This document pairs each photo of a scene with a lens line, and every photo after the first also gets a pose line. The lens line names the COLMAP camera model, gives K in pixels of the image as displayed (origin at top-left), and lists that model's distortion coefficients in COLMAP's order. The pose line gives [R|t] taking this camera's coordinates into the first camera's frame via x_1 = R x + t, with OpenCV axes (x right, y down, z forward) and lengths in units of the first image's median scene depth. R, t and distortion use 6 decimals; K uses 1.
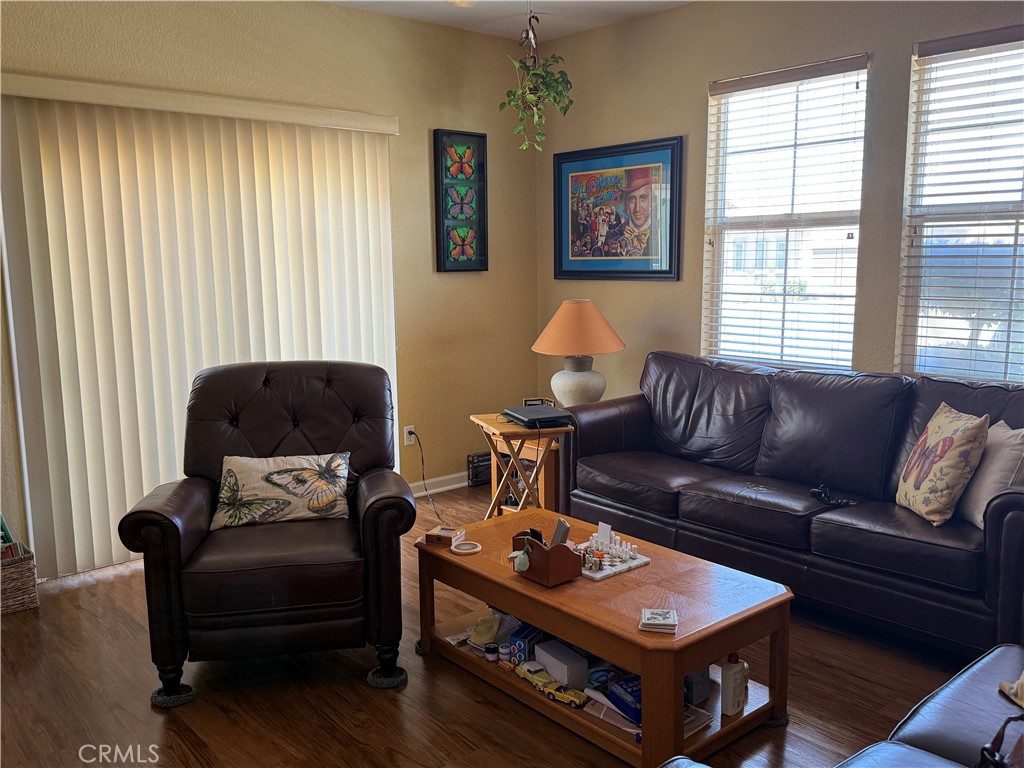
lens RADIAL K [[870.8, 0, 512.0], [0, 870.8, 384.0], [0, 0, 1]] dist [0.088846, -0.222271]
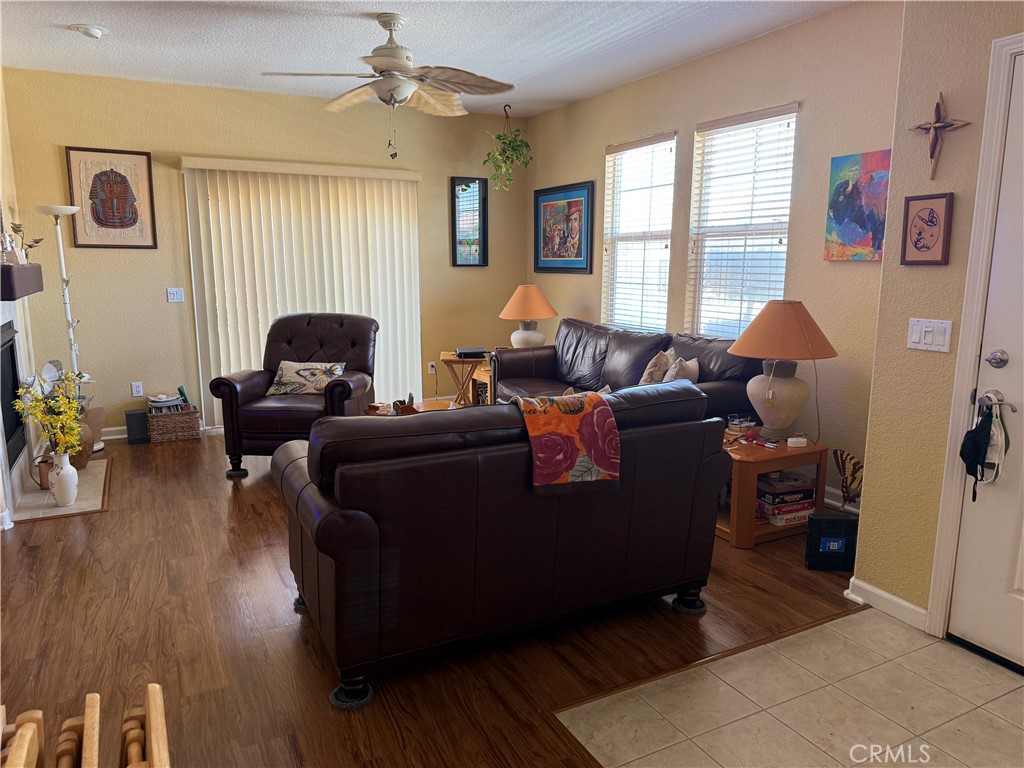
lens RADIAL K [[718.6, 0, 512.0], [0, 718.6, 384.0], [0, 0, 1]] dist [0.082551, -0.110855]
pose [[0.972189, 0.051209, -0.228531, 0.390702], [-0.044461, 0.998412, 0.034584, 0.042457], [0.229940, -0.023461, 0.972922, -0.308613]]
